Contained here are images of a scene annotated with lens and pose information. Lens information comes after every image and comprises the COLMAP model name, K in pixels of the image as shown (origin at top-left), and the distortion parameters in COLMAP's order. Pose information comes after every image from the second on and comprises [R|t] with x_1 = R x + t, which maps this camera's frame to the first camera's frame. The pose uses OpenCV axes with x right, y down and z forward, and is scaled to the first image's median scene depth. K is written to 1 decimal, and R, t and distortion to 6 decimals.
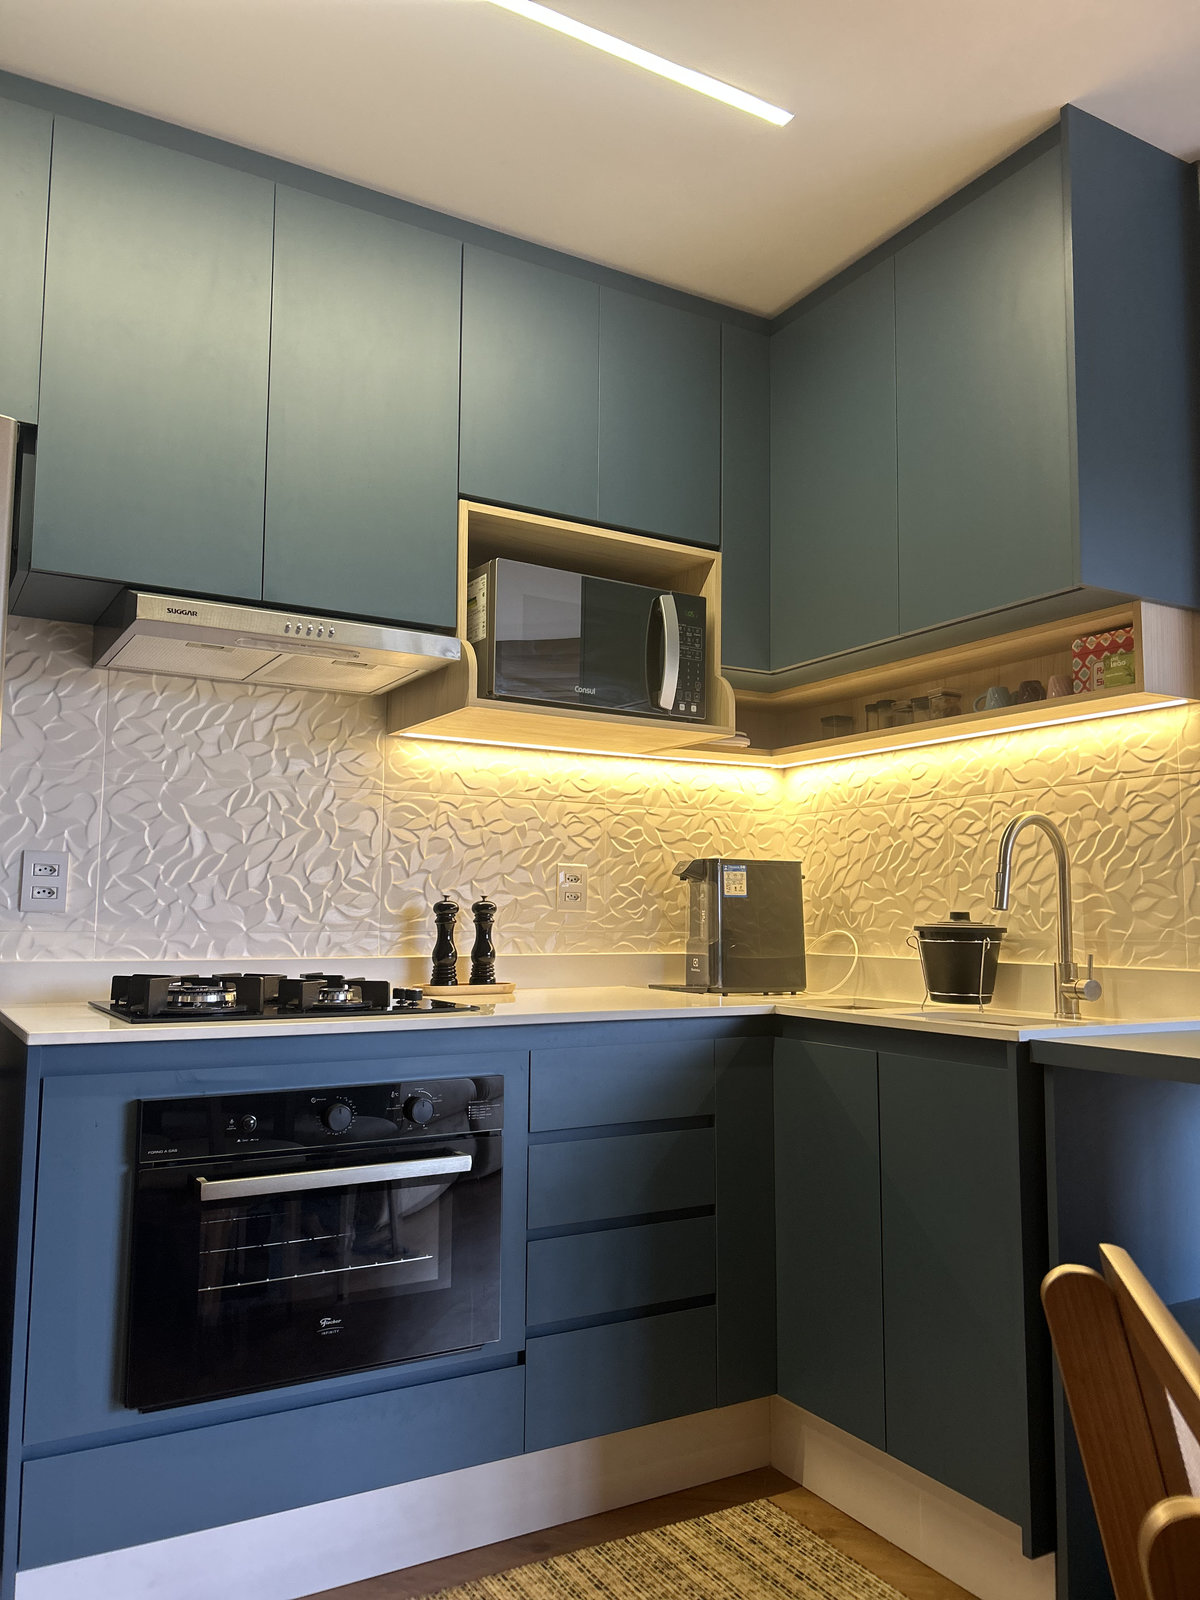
lens RADIAL K [[1192.2, 0, 600.0], [0, 1192.2, 800.0], [0, 0, 1]] dist [0.058927, -0.081019]
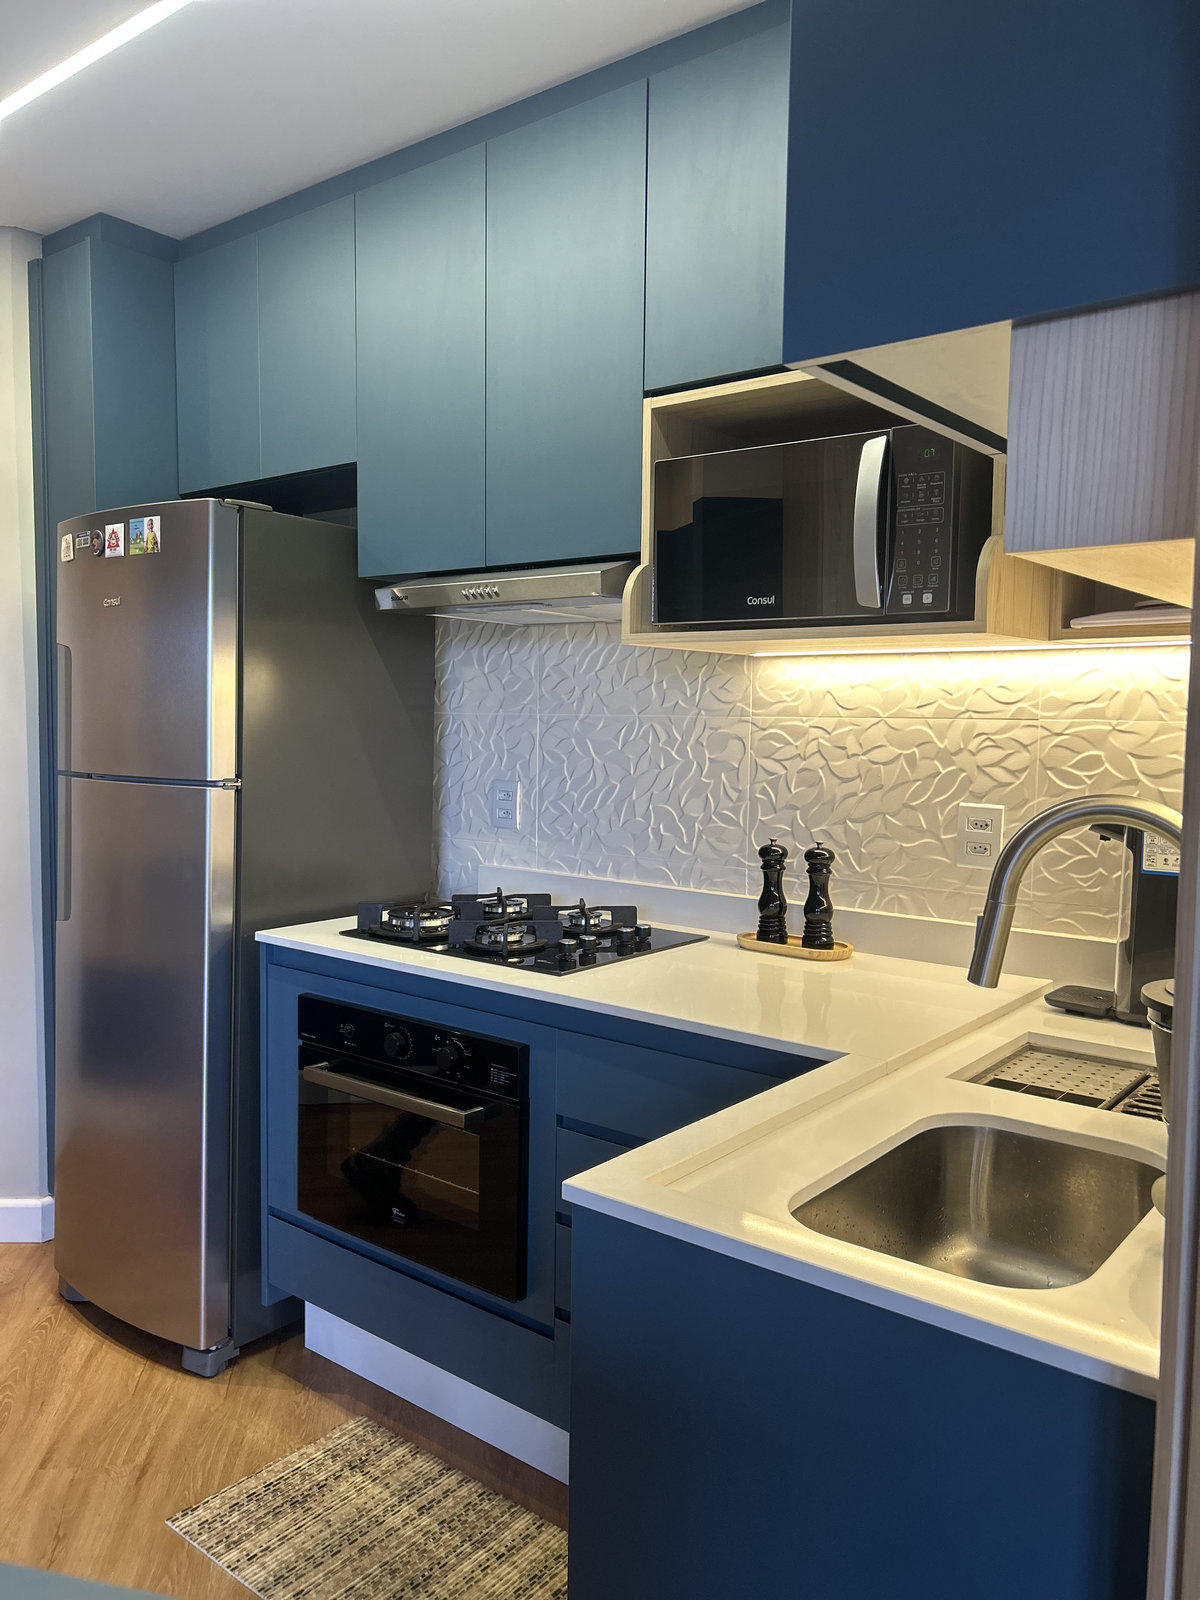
lens RADIAL K [[1192.2, 0, 600.0], [0, 1192.2, 800.0], [0, 0, 1]] dist [0.058927, -0.081019]
pose [[0.347579, 0.064474, -0.935432, 0.643548], [0.083614, 0.991527, 0.099409, -0.046109], [0.933915, -0.112768, 0.339243, 0.581657]]
